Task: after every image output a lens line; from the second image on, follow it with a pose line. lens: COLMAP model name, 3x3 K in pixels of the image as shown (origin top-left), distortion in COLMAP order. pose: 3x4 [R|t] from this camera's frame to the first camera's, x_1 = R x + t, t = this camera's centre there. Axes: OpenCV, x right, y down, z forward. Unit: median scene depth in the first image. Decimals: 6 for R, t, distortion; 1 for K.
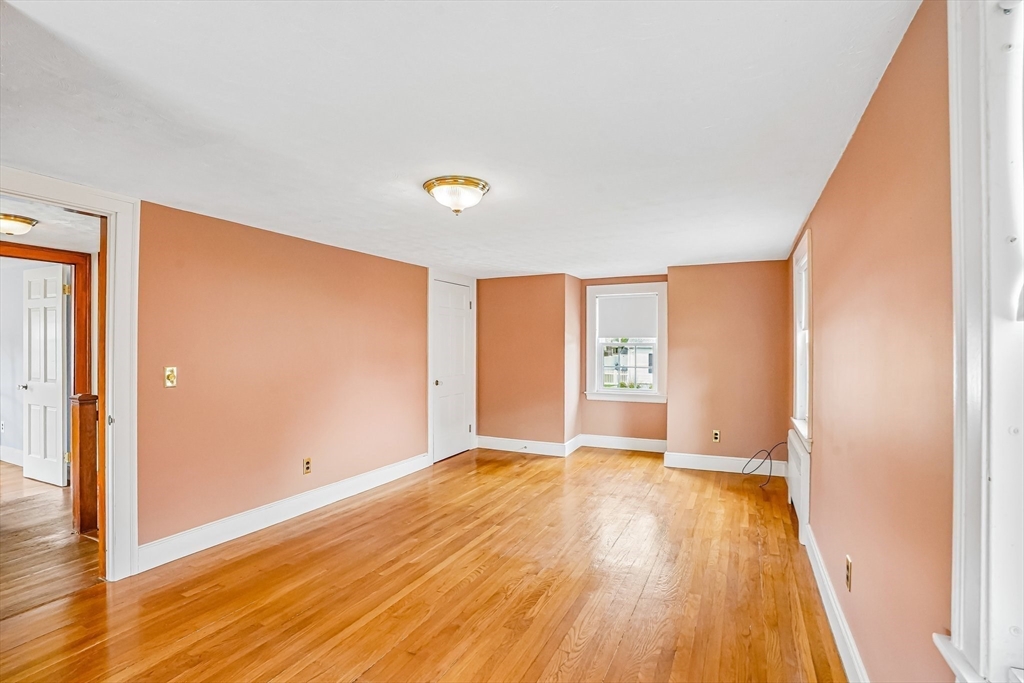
lens RADIAL K [[458.9, 0, 512.0], [0, 458.9, 341.5], [0, 0, 1]] dist [-0.063194, 0.018948]
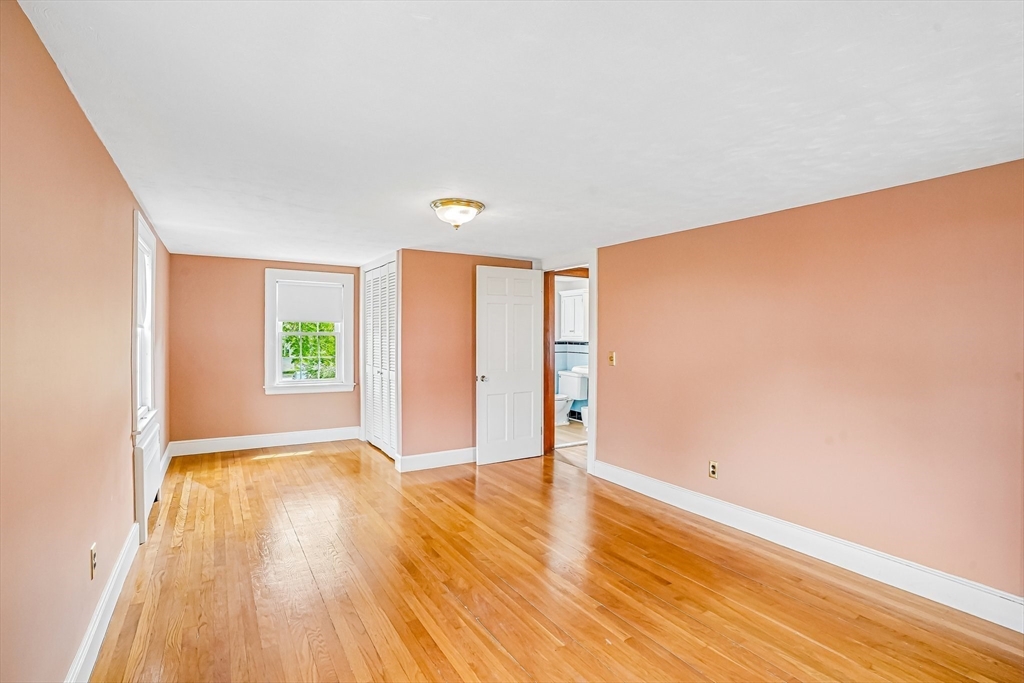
lens RADIAL K [[458.9, 0, 512.0], [0, 458.9, 341.5], [0, 0, 1]] dist [-0.063194, 0.018948]
pose [[-0.496846, 0.008570, -0.867797, 0.629841], [0.001516, 0.999958, 0.009007, 0.004812], [0.867838, 0.003160, -0.496838, 1.261852]]
